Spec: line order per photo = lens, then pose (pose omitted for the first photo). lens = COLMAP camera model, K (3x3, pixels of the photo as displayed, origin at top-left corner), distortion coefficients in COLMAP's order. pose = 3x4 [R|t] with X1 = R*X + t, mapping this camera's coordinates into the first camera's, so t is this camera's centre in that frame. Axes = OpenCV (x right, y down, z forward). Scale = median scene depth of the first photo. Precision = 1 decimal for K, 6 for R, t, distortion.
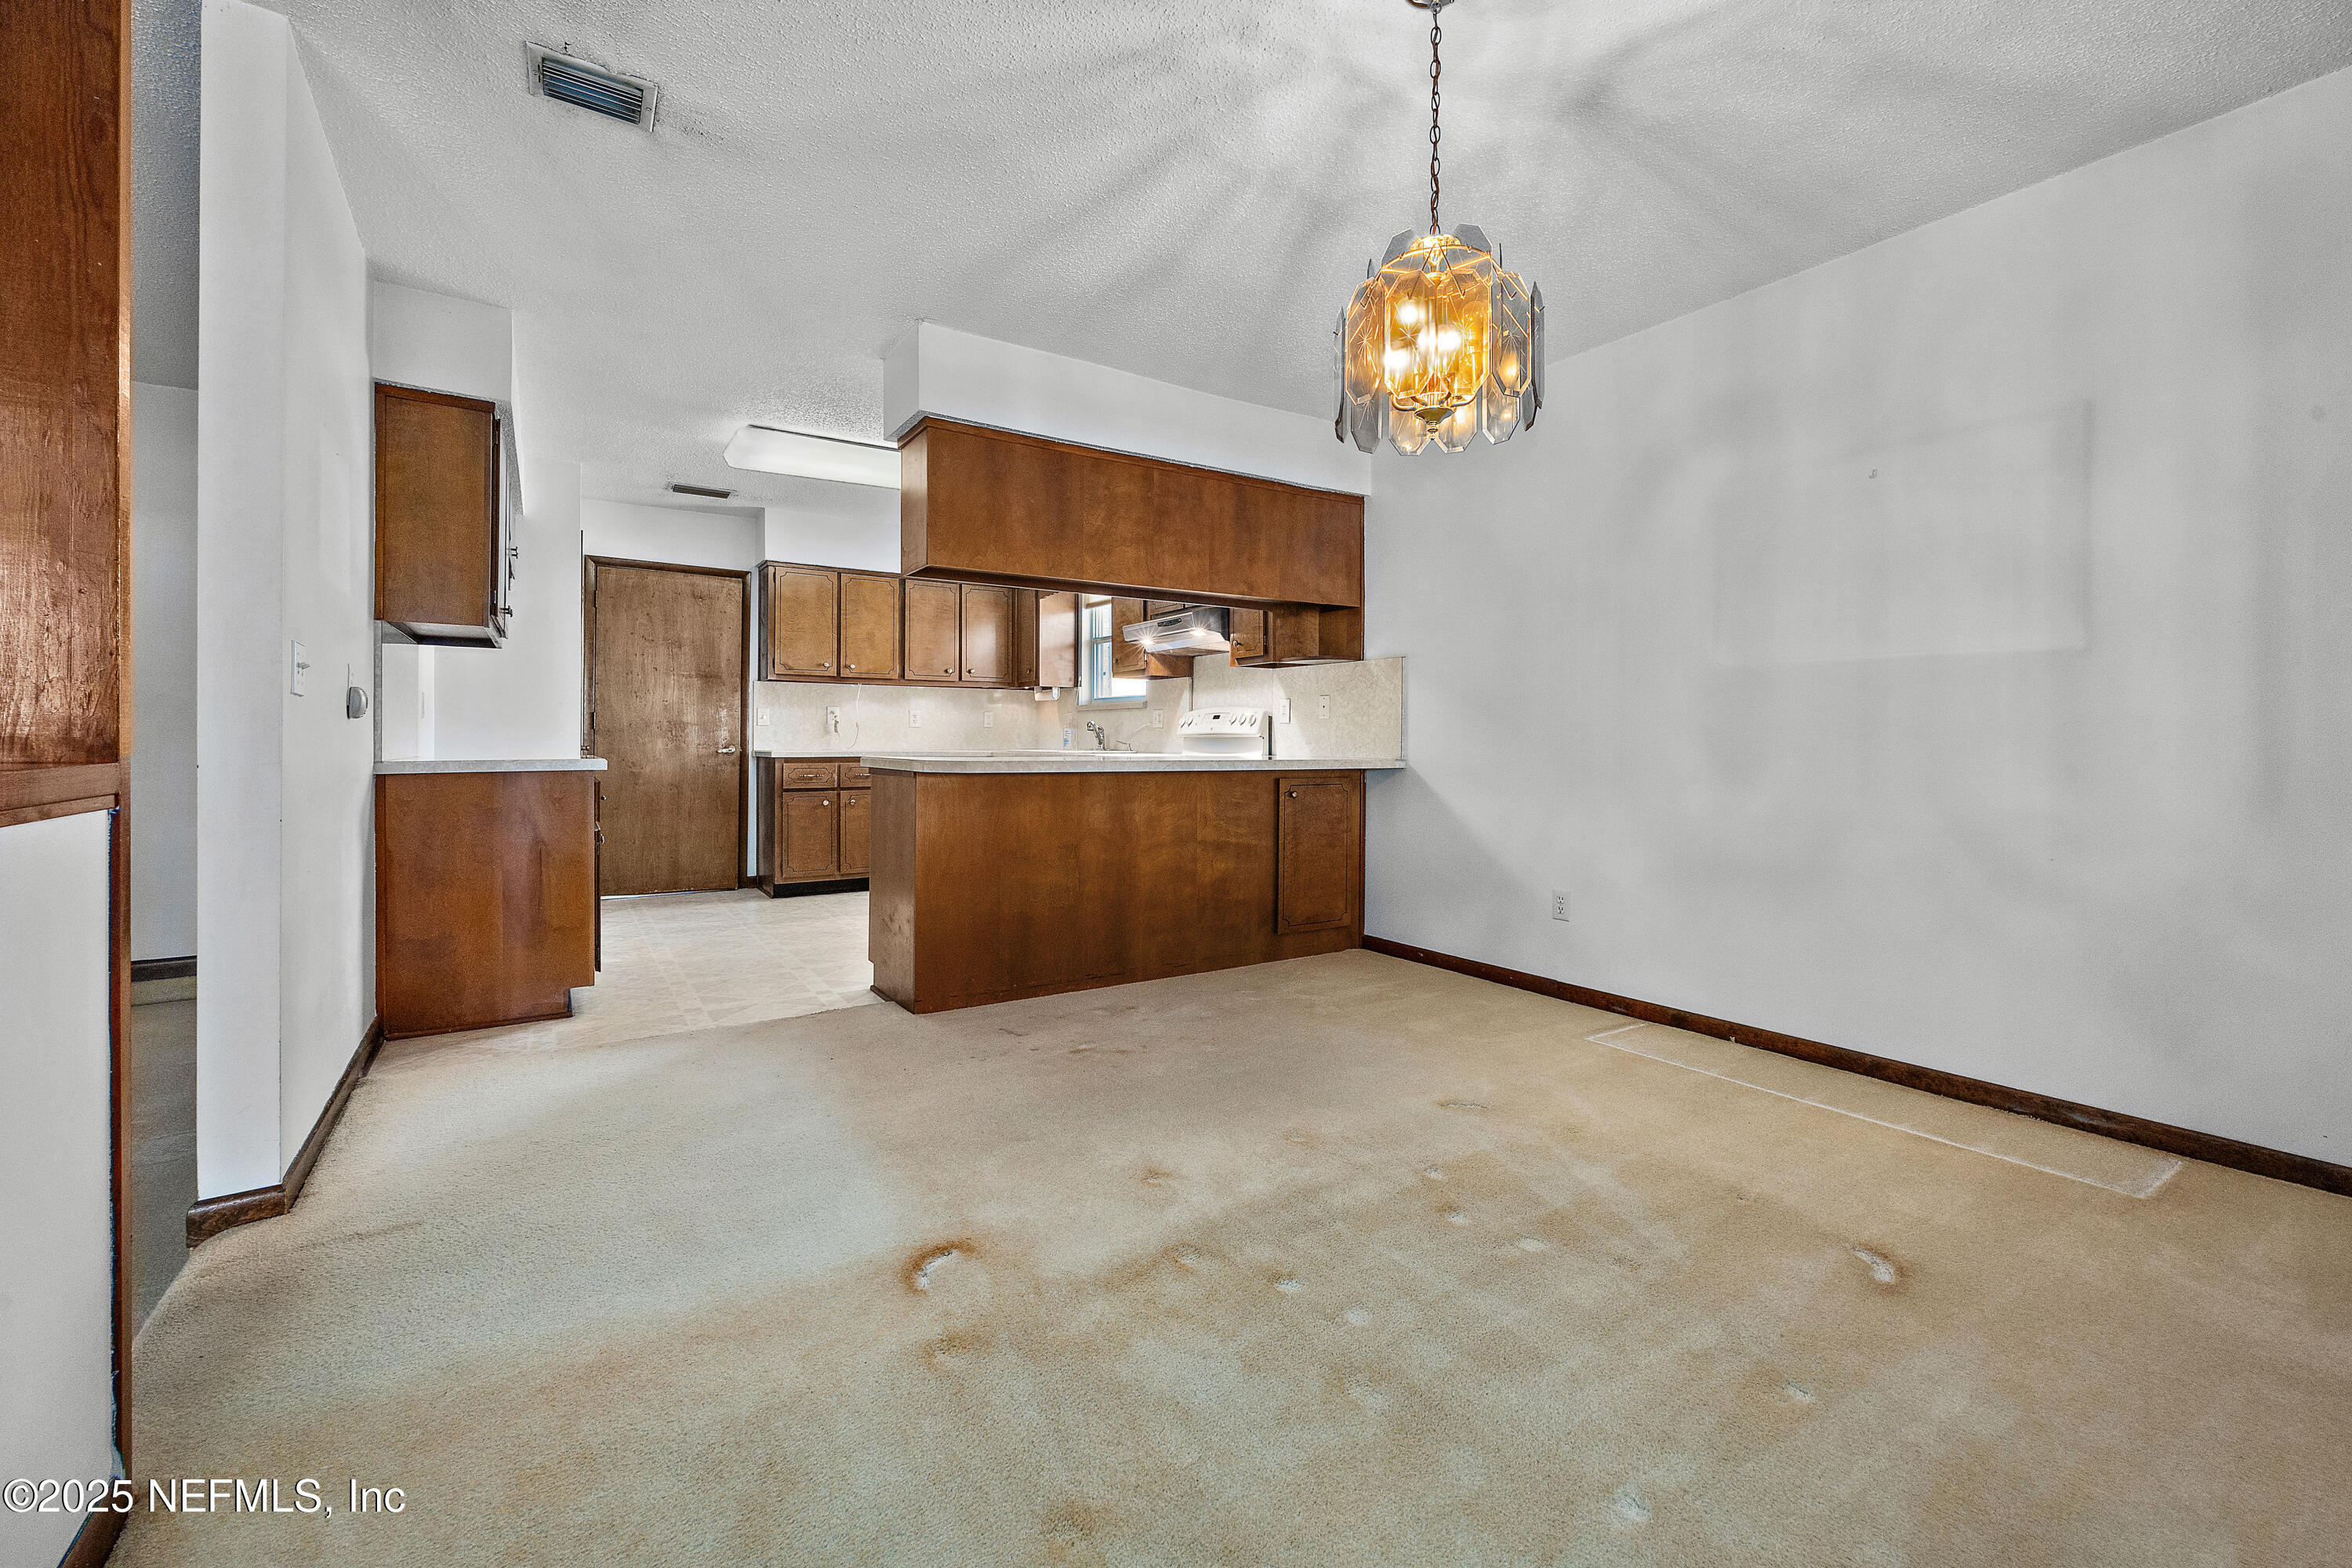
lens RADIAL K [[926.1, 0, 1182.6], [0, 926.1, 728.2], [0, 0, 1]] dist [-0.000114, 0.000008]
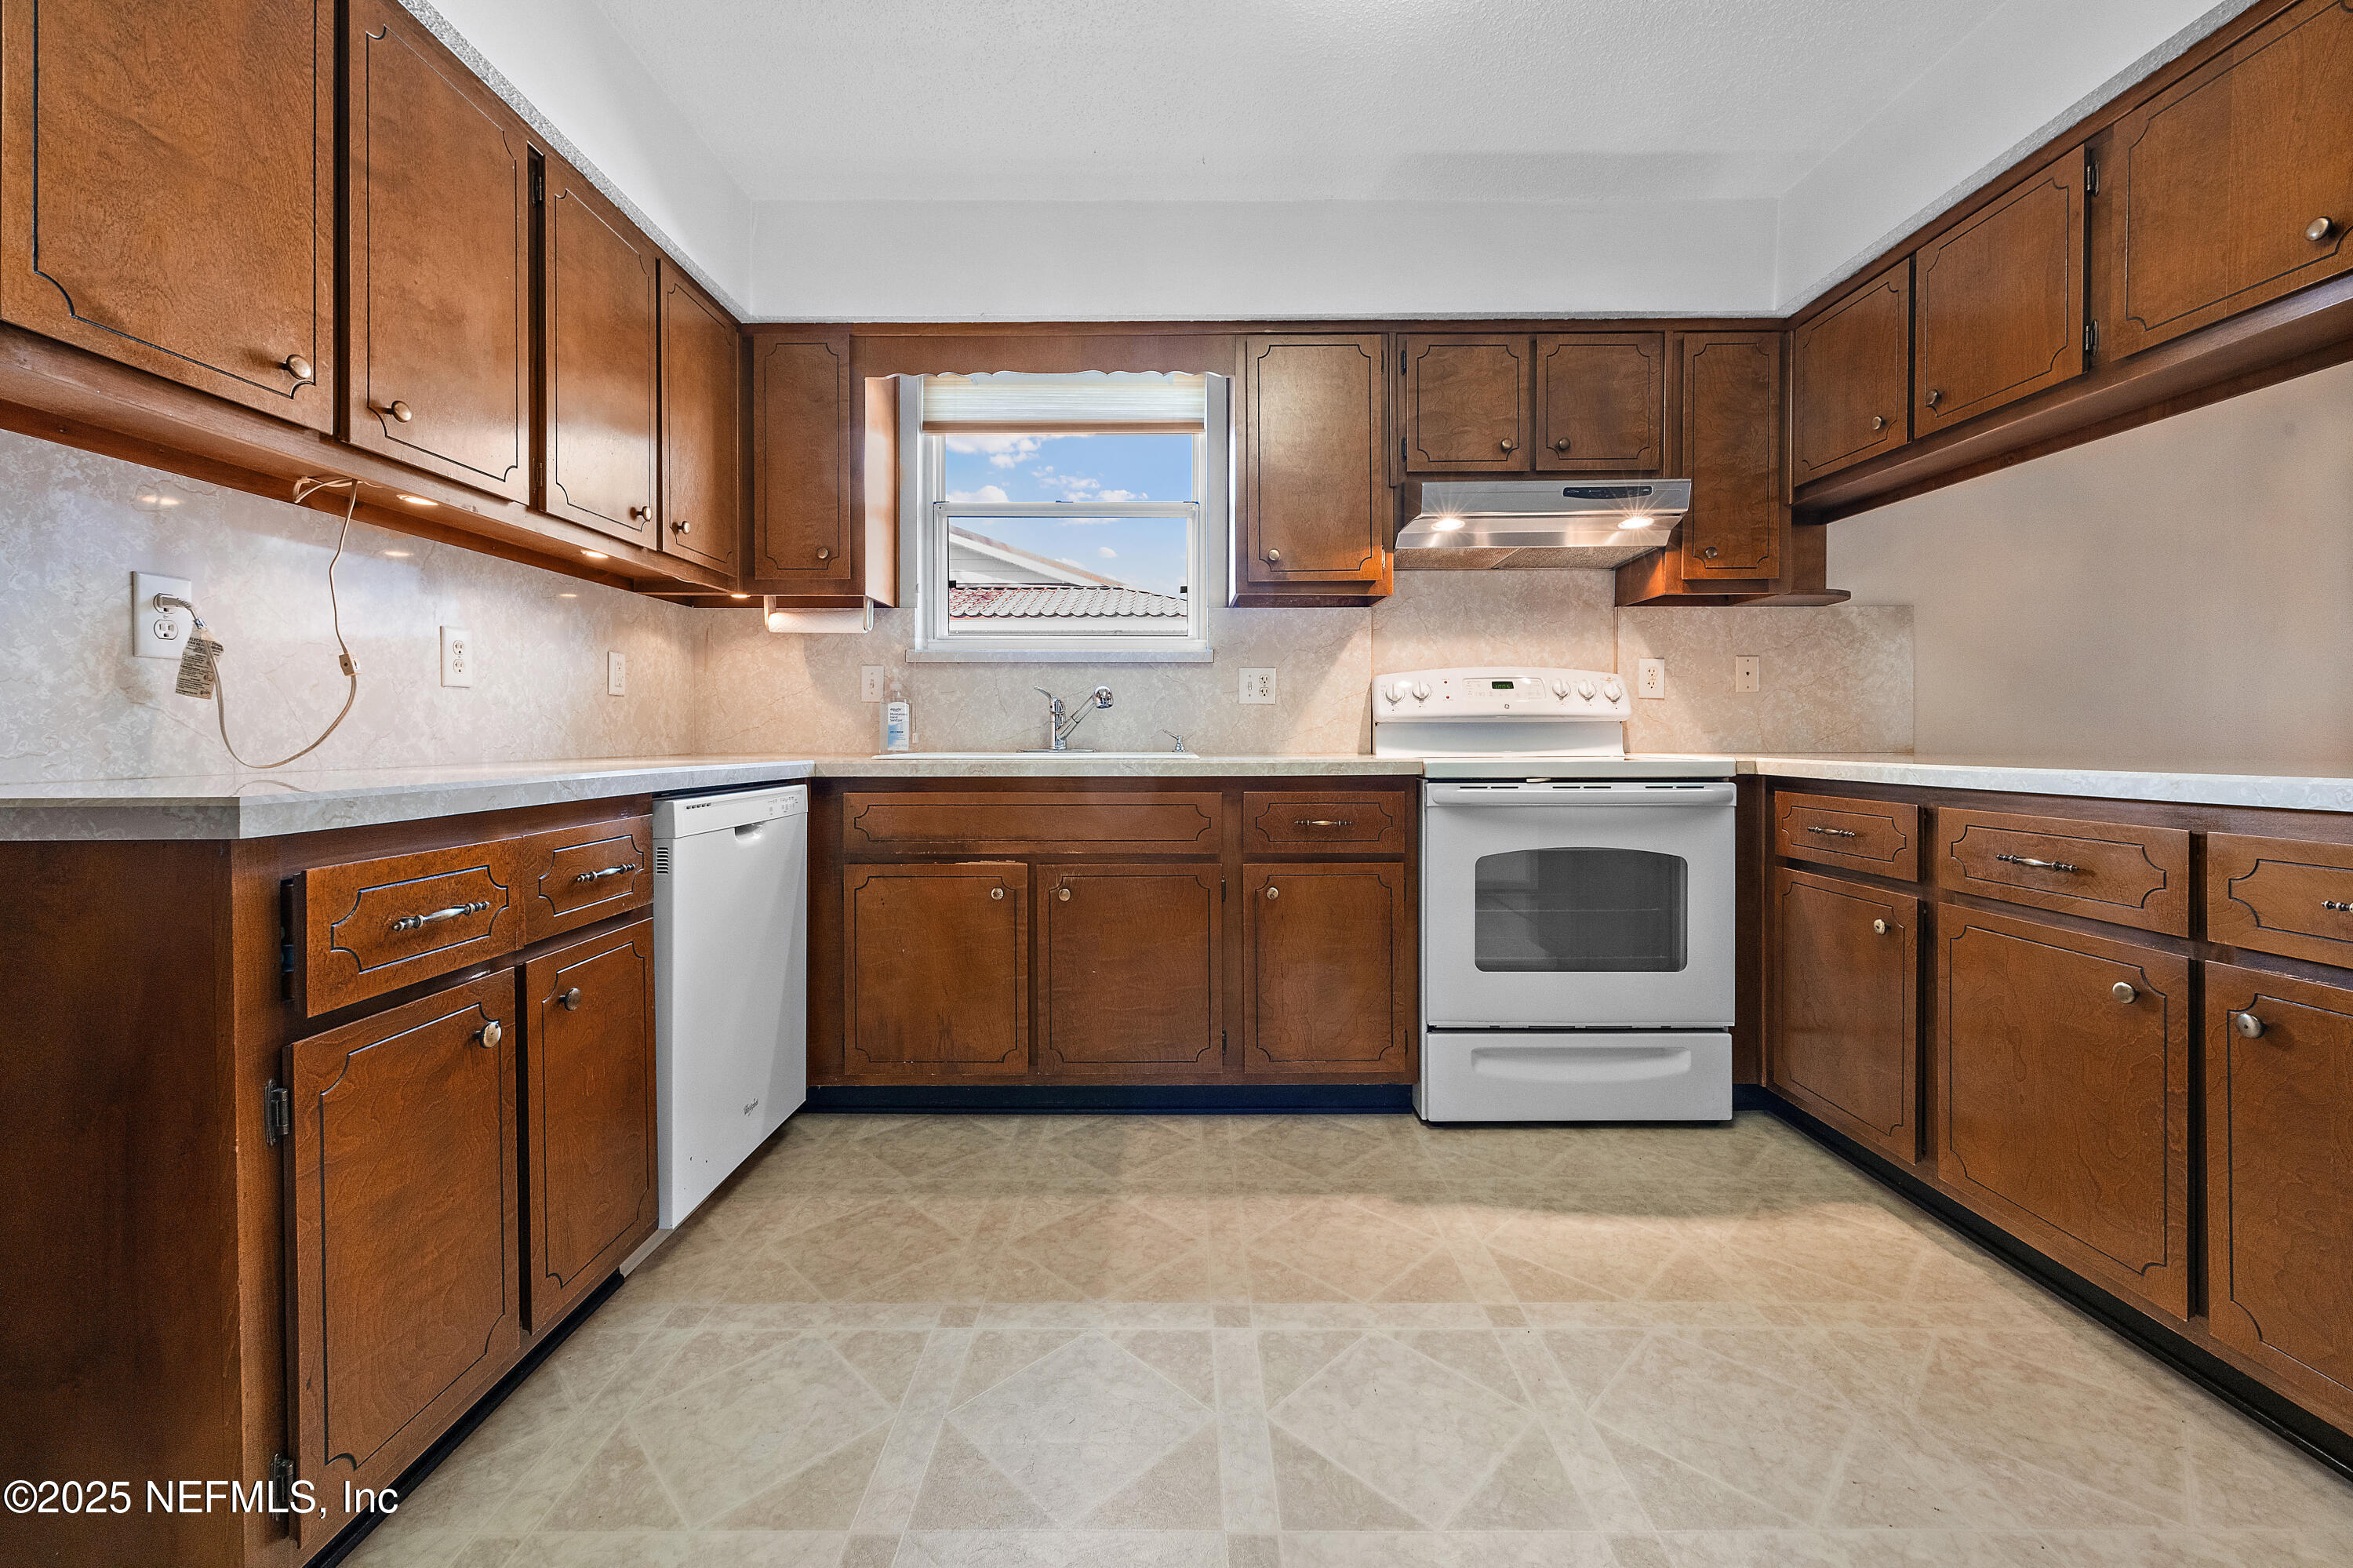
lens RADIAL K [[926.5, 0, 1183.1], [0, 926.5, 728.2], [0, 0, 1]] dist [-0.000114, 0.000008]
pose [[0.572317, -0.004588, 0.820020, -0.585736], [-0.005286, 0.999943, 0.009283, 0.010654], [-0.820016, -0.009647, 0.572260, 0.953336]]
